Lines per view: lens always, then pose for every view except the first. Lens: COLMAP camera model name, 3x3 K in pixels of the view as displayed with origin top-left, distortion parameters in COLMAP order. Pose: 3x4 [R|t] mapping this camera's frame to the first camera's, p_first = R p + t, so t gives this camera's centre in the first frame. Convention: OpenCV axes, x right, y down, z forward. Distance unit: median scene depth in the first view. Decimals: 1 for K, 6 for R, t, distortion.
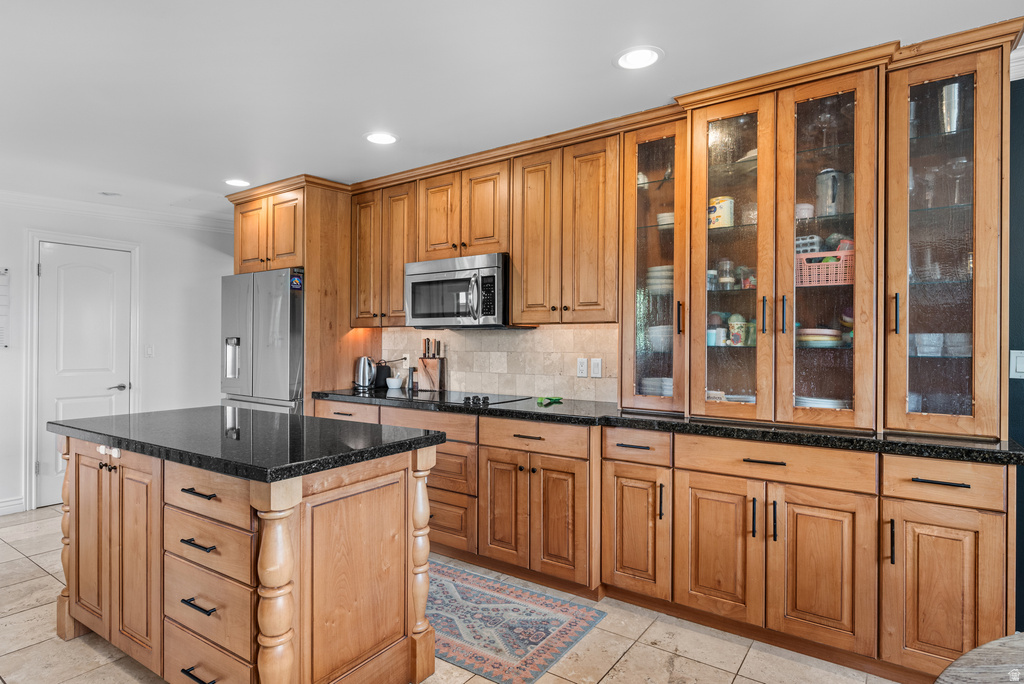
lens RADIAL K [[543.8, 0, 514.8], [0, 543.8, 340.6], [0, 0, 1]] dist [-0.002021, 0.001864]
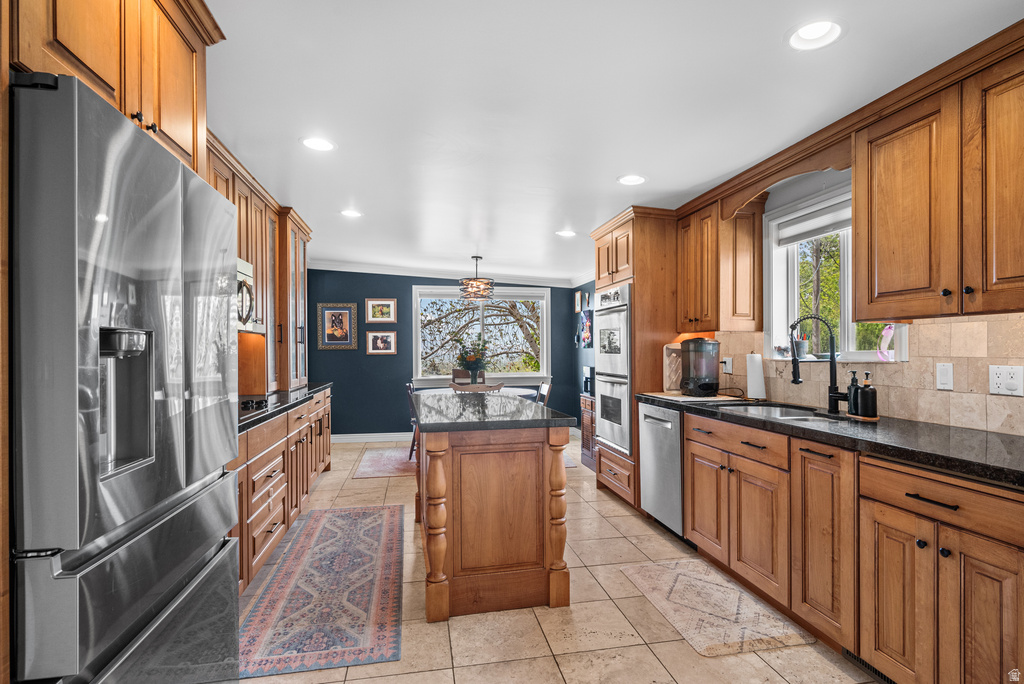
lens RADIAL K [[543.8, 0, 514.7], [0, 543.8, 350.0], [0, 0, 1]] dist [-0.002021, 0.001864]
pose [[-0.711675, 0.001243, 0.702508, -1.509752], [0.003781, 0.999991, 0.002060, 0.009544], [-0.702498, 0.004122, -0.711673, 1.824614]]
